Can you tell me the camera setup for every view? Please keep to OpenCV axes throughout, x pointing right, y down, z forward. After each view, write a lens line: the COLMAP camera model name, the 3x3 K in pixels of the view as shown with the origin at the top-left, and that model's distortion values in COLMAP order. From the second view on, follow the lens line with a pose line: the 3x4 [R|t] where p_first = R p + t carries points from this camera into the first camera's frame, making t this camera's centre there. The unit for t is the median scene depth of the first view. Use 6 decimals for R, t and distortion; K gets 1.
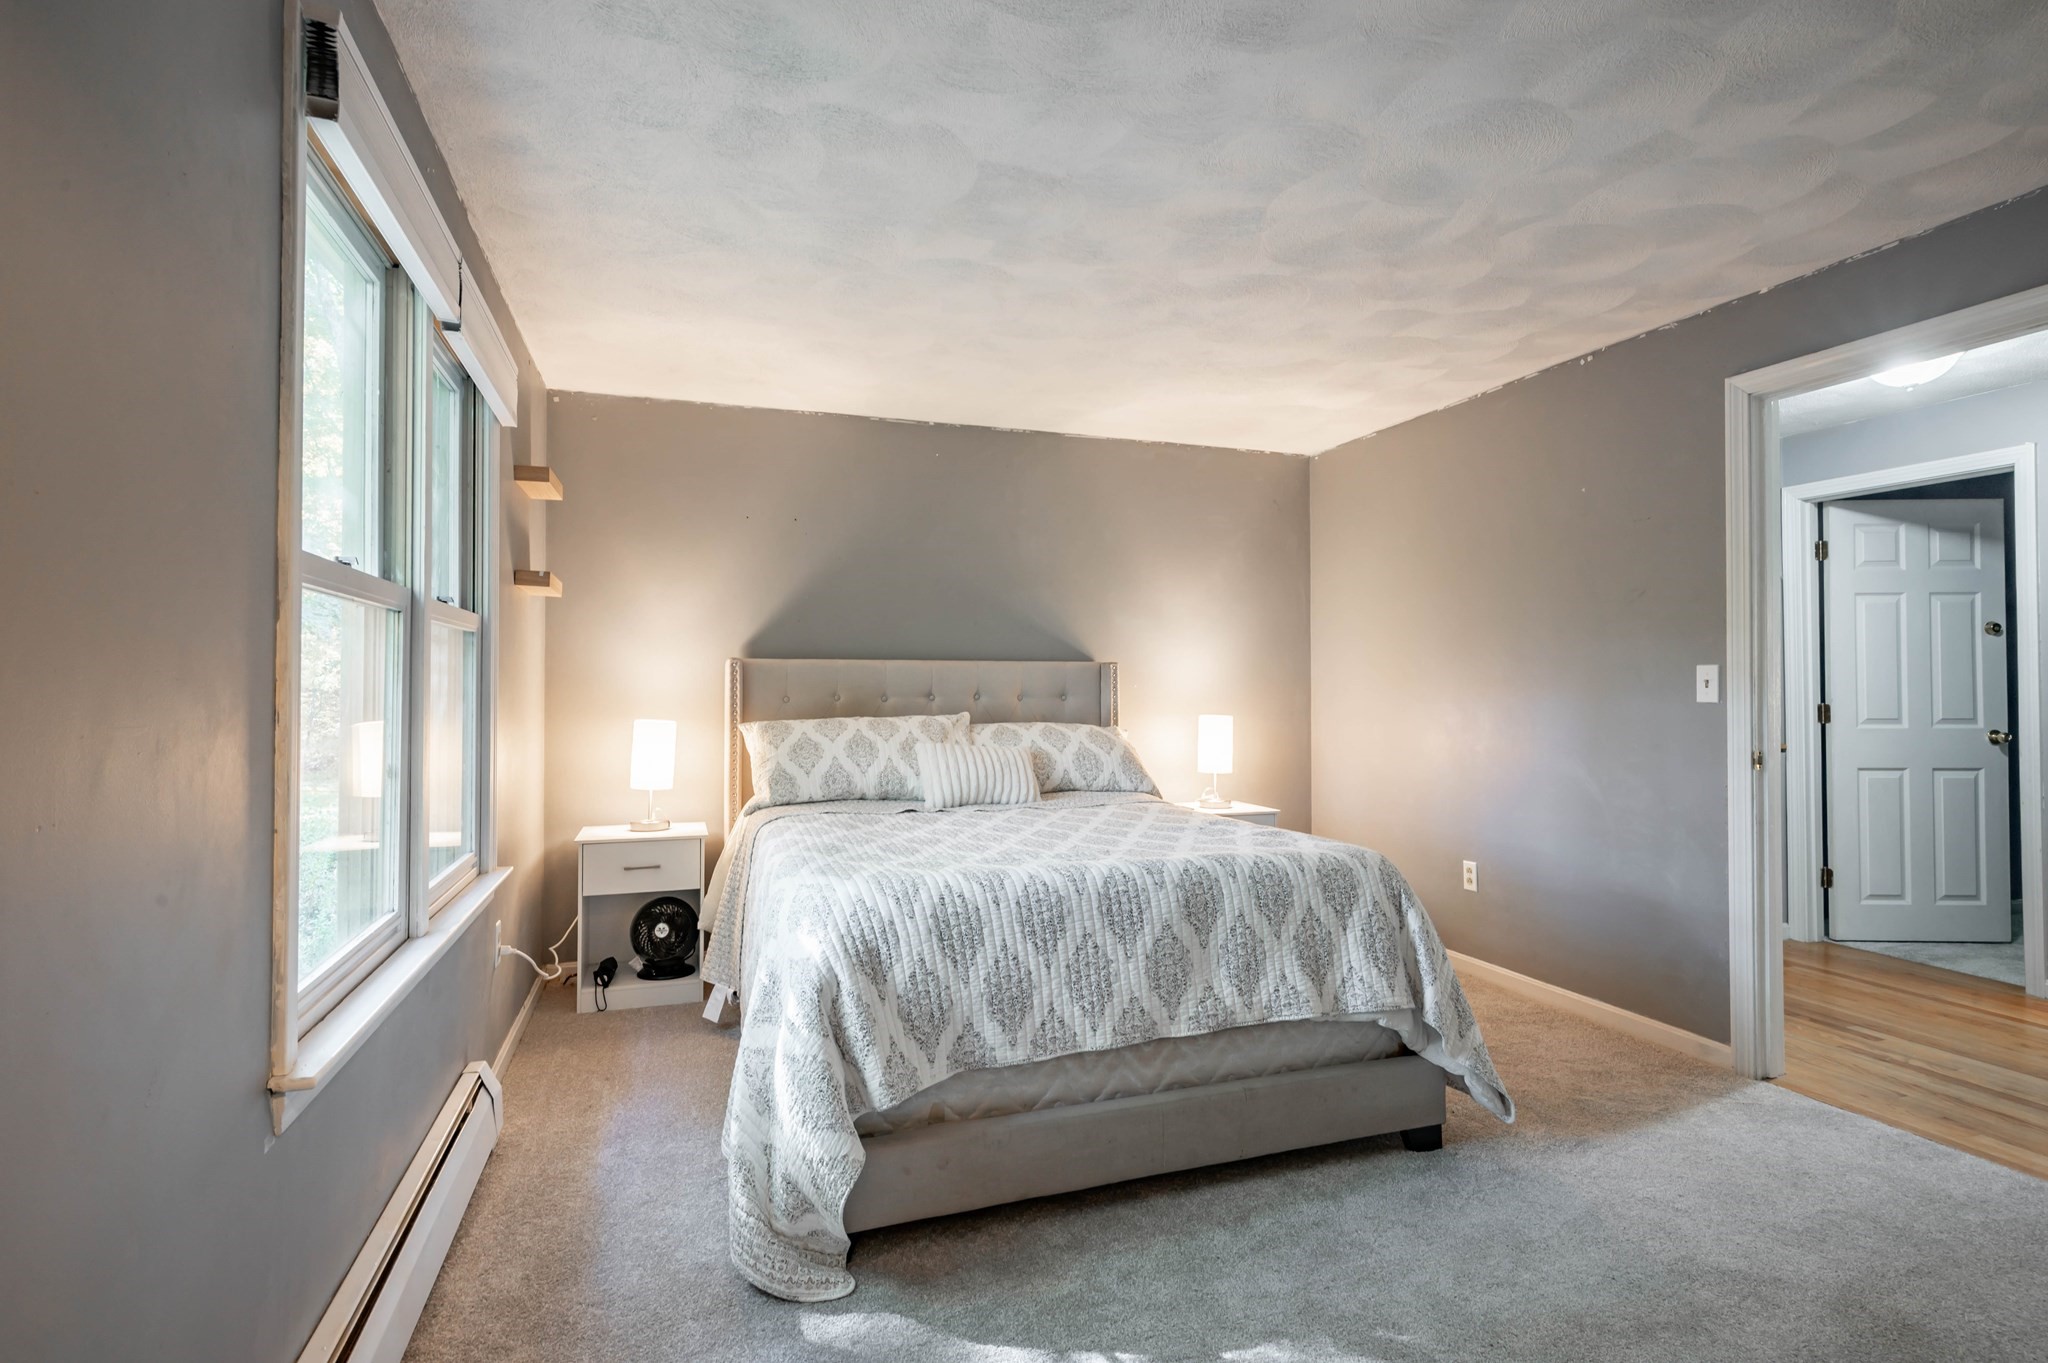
lens RADIAL K [[1006.6, 0, 1028.4], [0, 1006.6, 679.6], [0, 0, 1]] dist [0.000355, 0.000749]
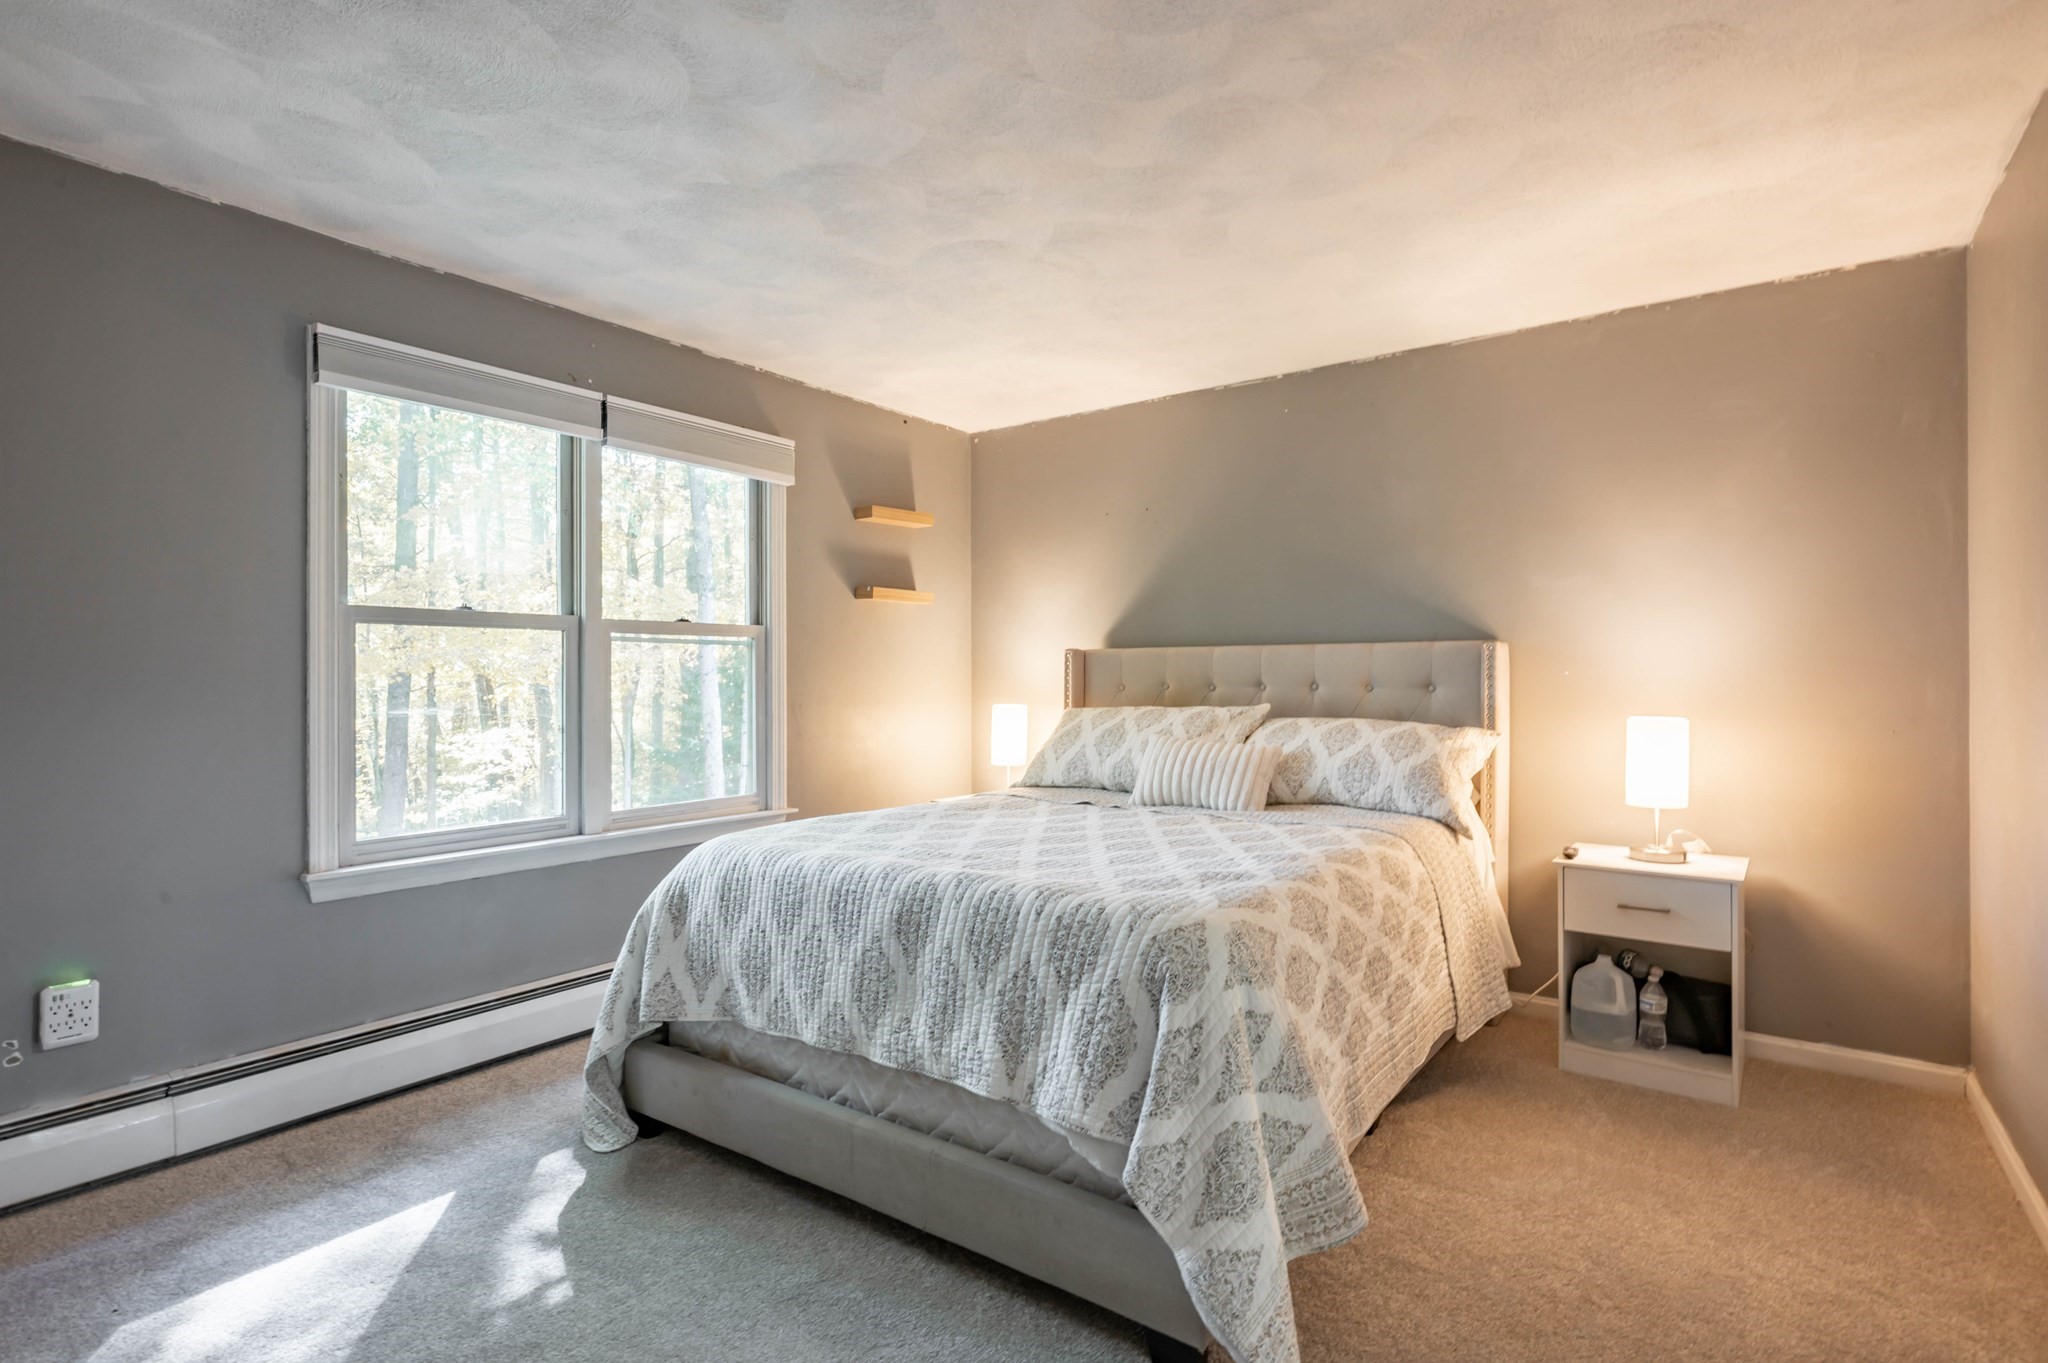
lens RADIAL K [[1006.6, 0, 1023.6], [0, 1006.6, 679.5], [0, 0, 1]] dist [0.000355, 0.000749]
pose [[0.563549, -0.000360, -0.826083, 0.934311], [0.008768, 0.999946, 0.005546, 0.007711], [0.826036, -0.010369, 0.563521, 0.581747]]
